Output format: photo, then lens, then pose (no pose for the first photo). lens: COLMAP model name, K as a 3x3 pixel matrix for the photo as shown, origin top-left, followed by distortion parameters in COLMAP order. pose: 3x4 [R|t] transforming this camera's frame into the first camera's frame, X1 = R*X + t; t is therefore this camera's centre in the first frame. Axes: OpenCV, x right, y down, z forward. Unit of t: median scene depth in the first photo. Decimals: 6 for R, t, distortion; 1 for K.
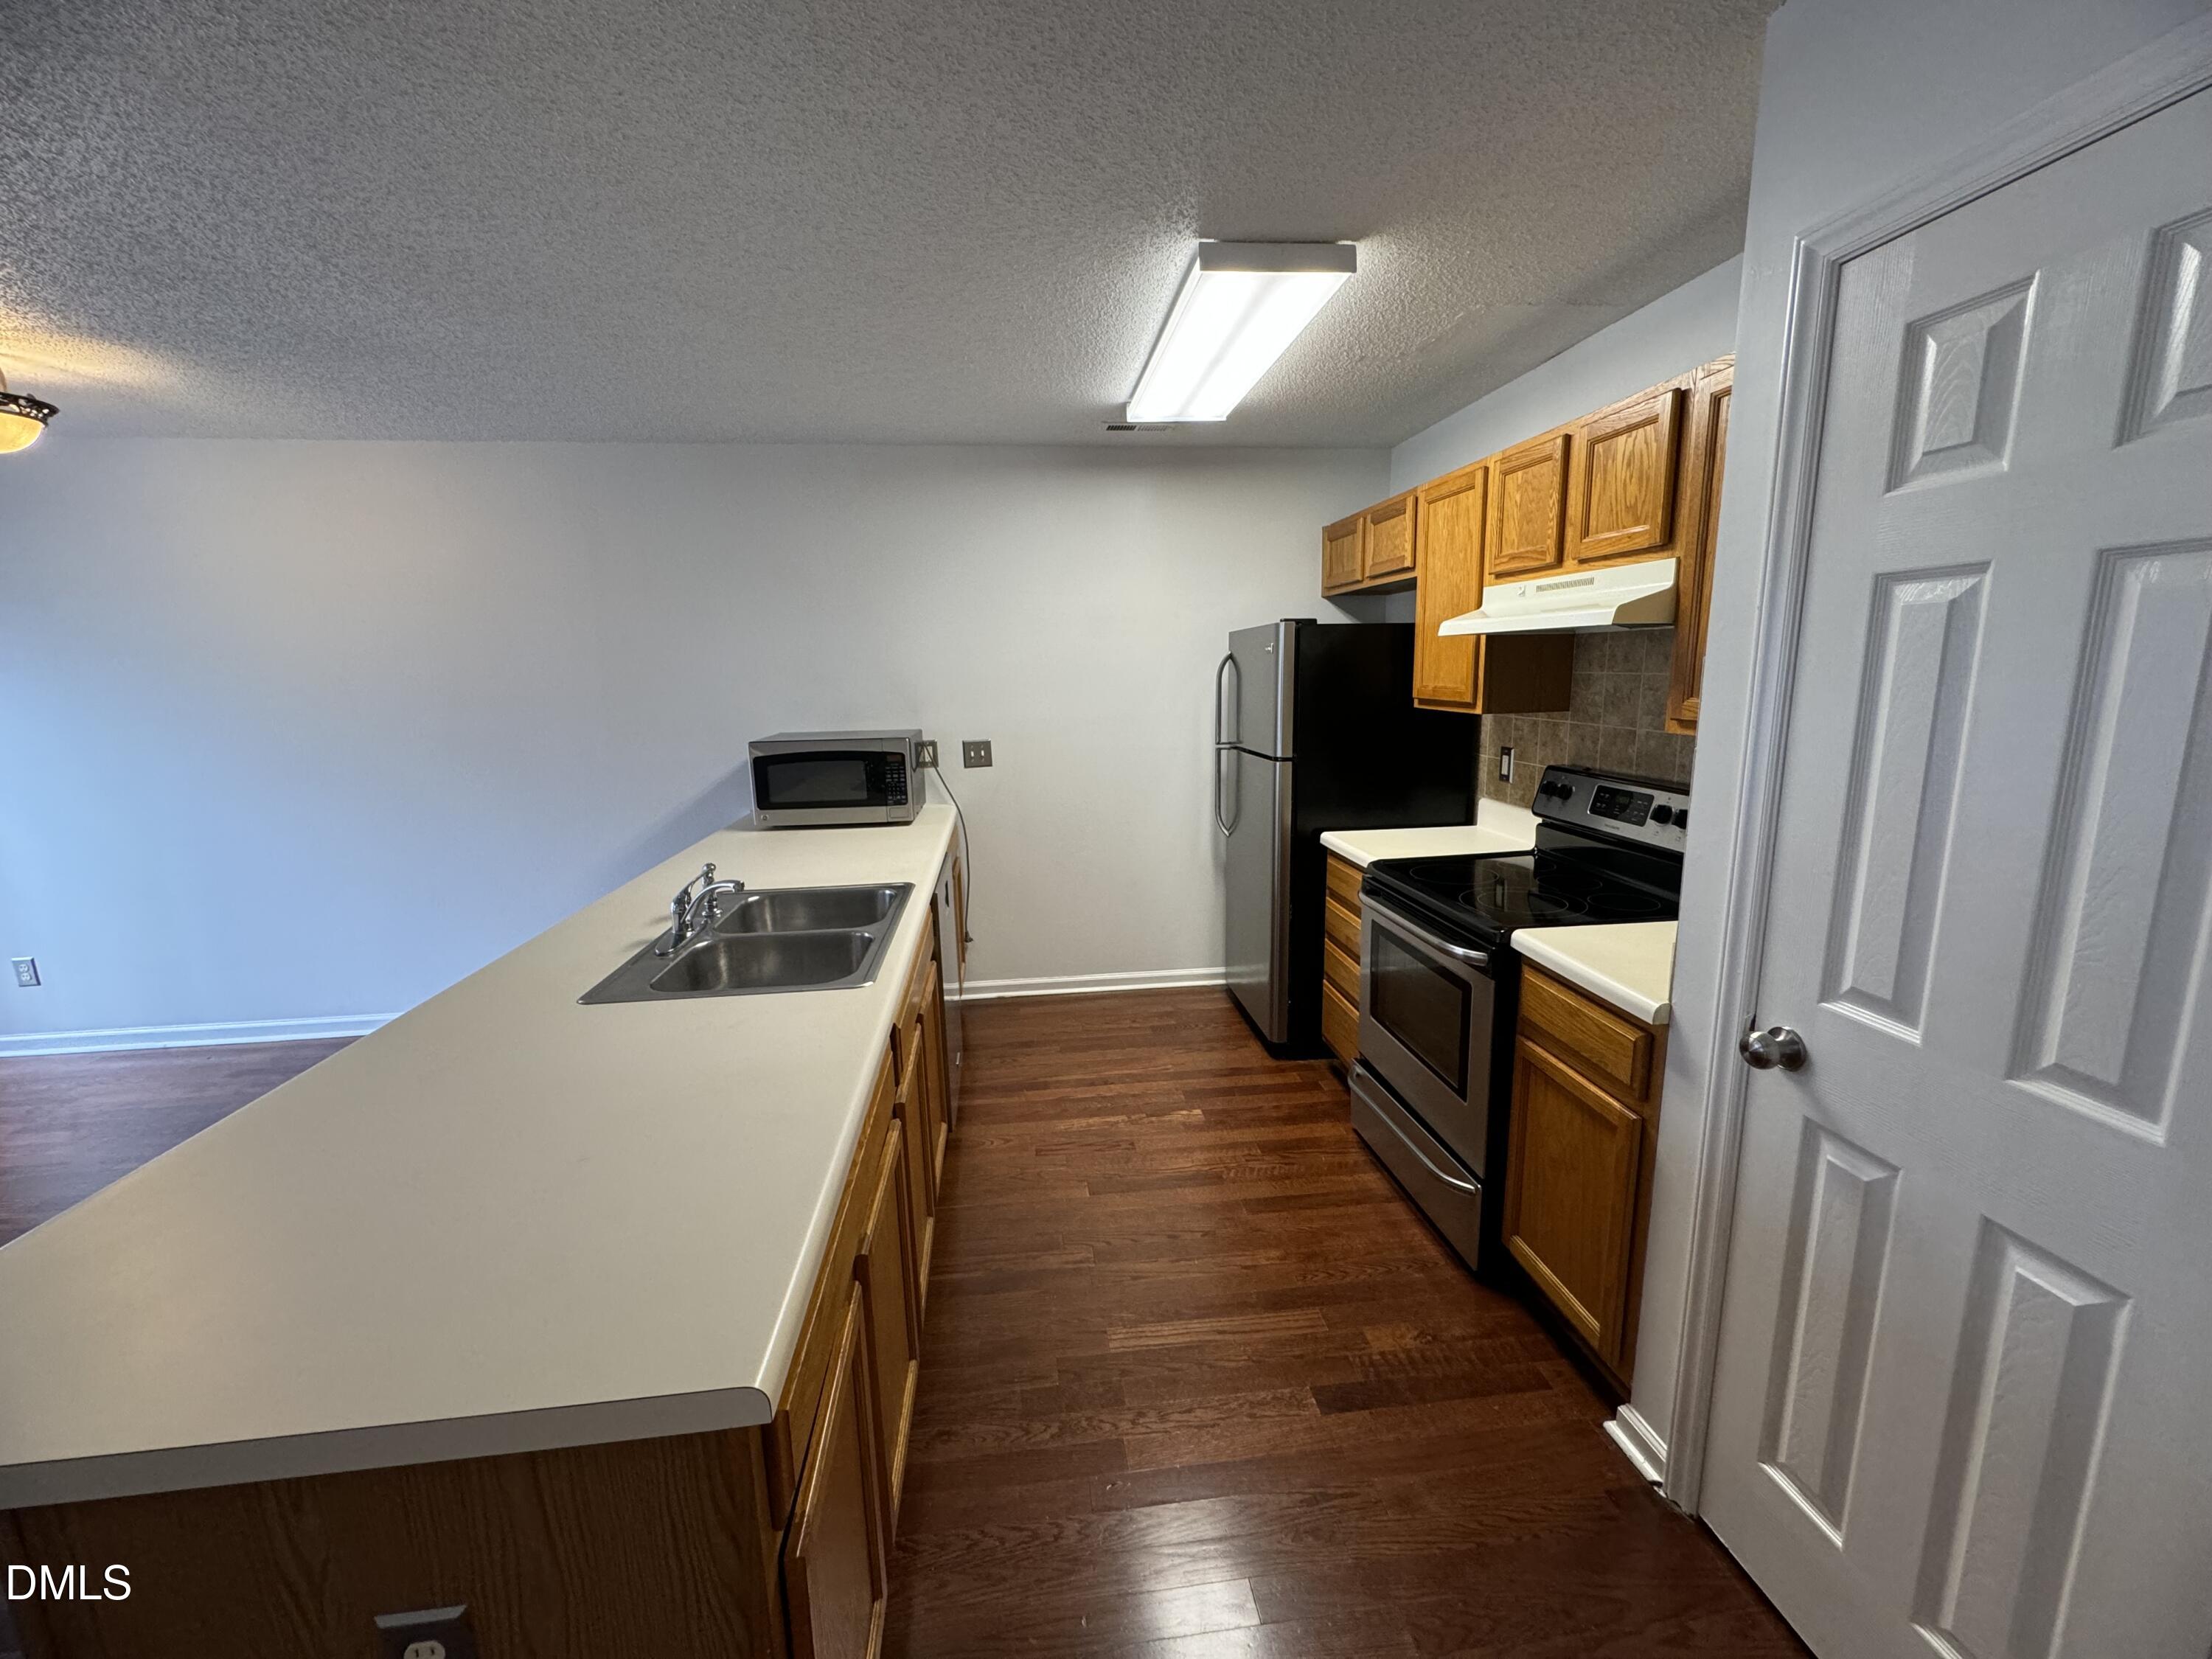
lens RADIAL K [[886.9, 0, 1101.1], [0, 886.9, 829.5], [0, 0, 1]] dist [-0.002819, -0.000251]
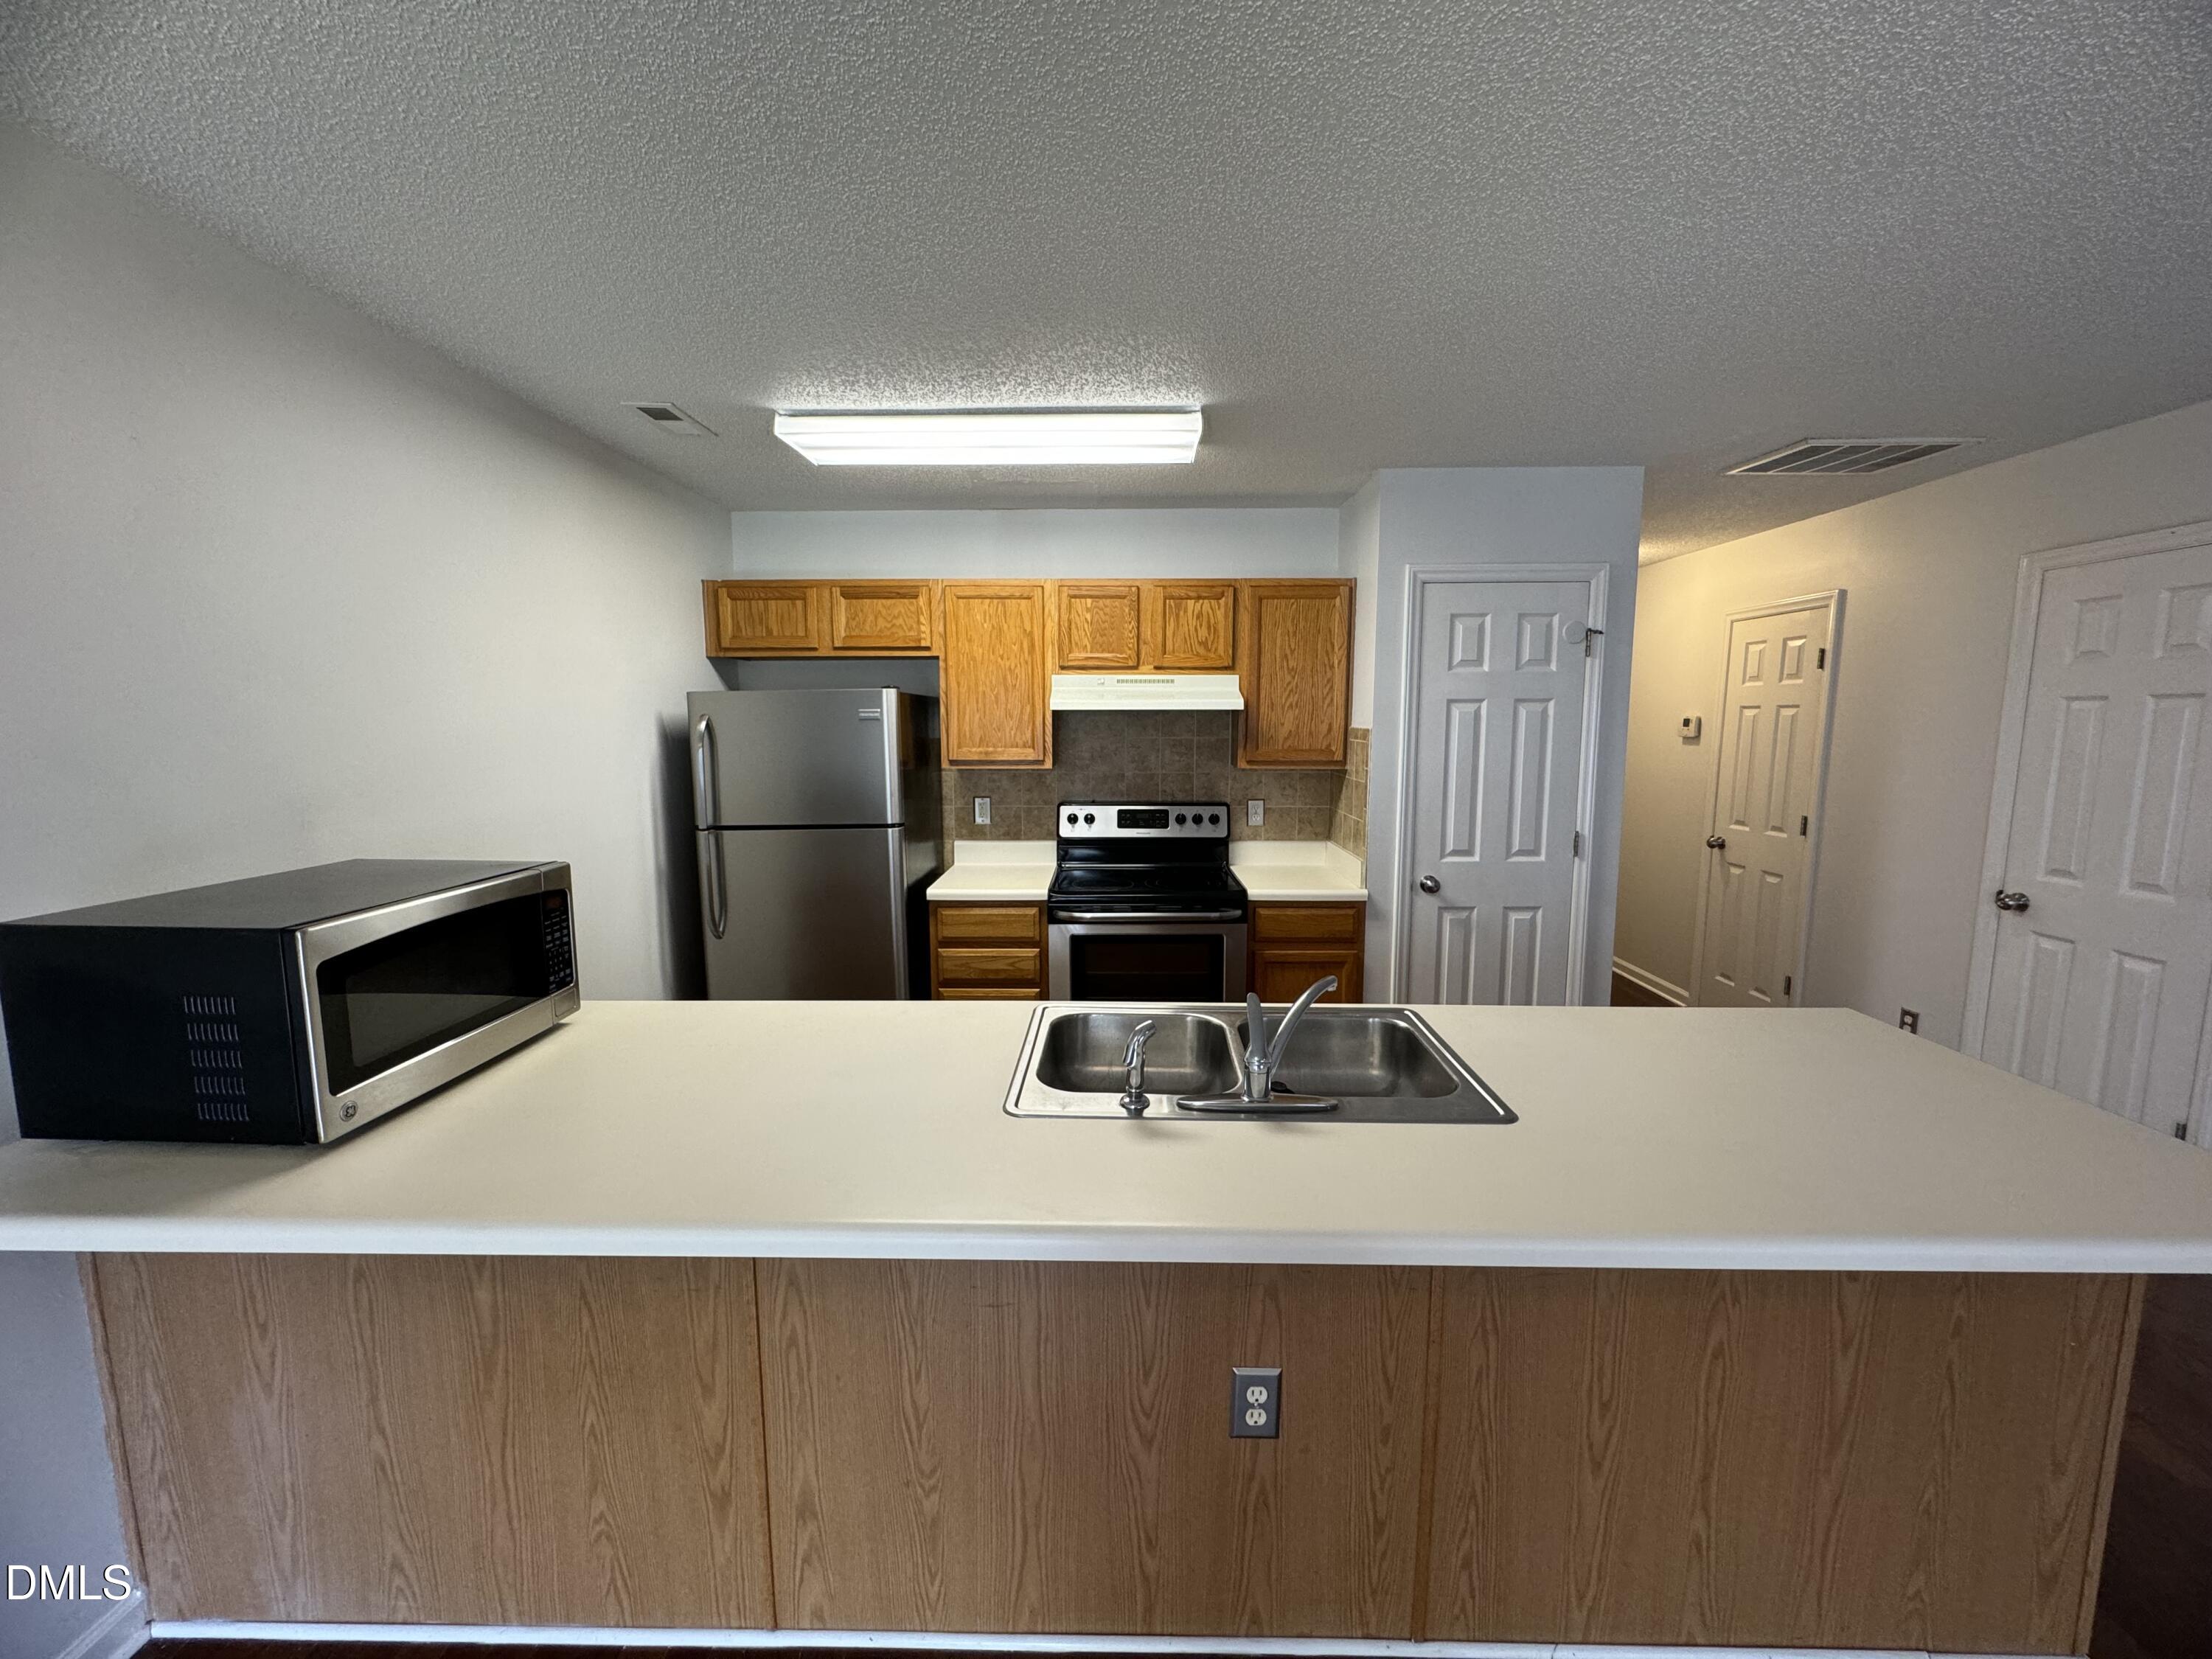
lens RADIAL K [[886.9, 0, 1105.1], [0, 886.9, 831.5], [0, 0, 1]] dist [-0.002819, -0.000251]
pose [[0.128886, -0.106432, 0.985931, -1.043088], [0.179195, 0.980356, 0.082405, -0.156000], [-0.975335, 0.166053, 0.145426, 0.874892]]
